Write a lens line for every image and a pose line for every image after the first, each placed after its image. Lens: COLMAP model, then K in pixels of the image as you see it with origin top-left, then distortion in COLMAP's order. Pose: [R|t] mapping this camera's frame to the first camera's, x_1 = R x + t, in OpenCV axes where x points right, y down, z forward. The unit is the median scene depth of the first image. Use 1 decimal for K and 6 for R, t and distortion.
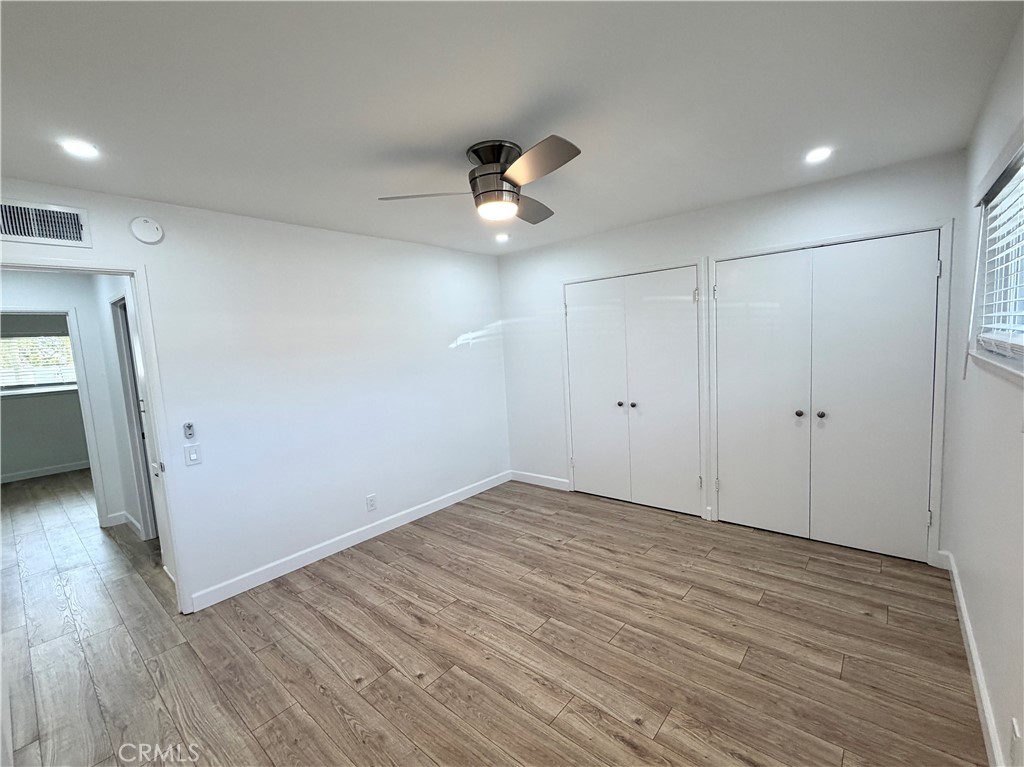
lens RADIAL K [[442.7, 0, 506.3], [0, 442.7, 385.7], [0, 0, 1]] dist [0.000281, 0.000235]
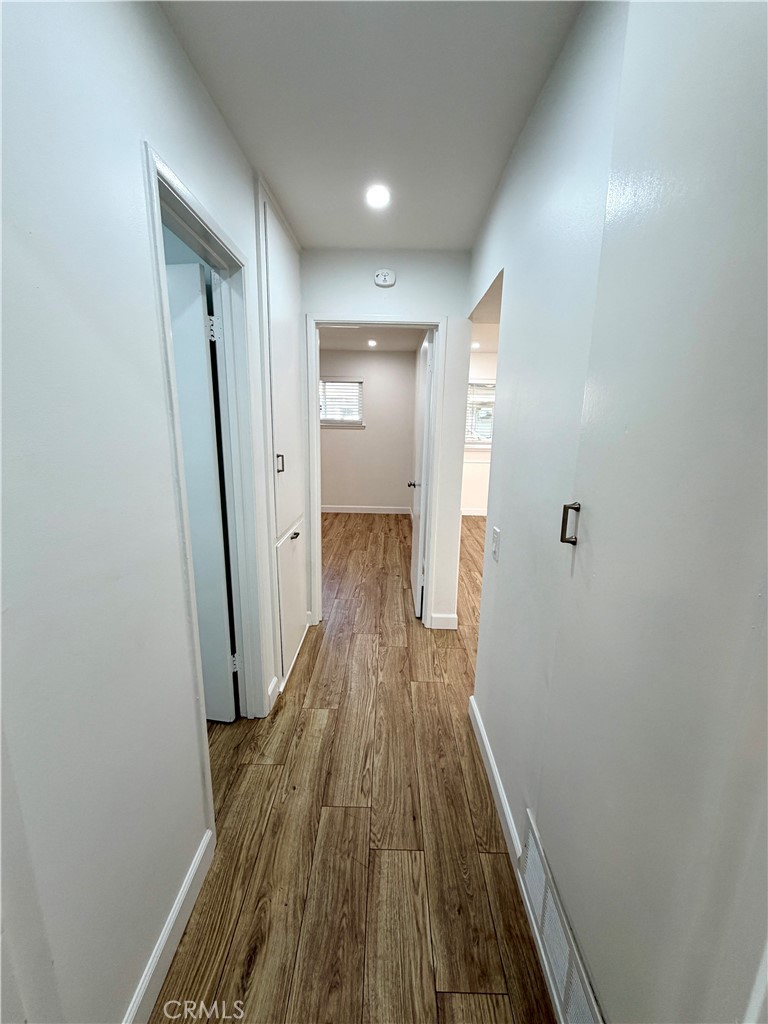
lens RADIAL K [[406.9, 0, 383.7], [0, 406.9, 506.6], [0, 0, 1]] dist [-0.000311, -0.000377]
pose [[-0.642839, -0.111381, 0.757861, -1.710454], [0.098885, 0.969027, 0.226292, -0.020877], [-0.759592, 0.220411, -0.611914, 1.534200]]
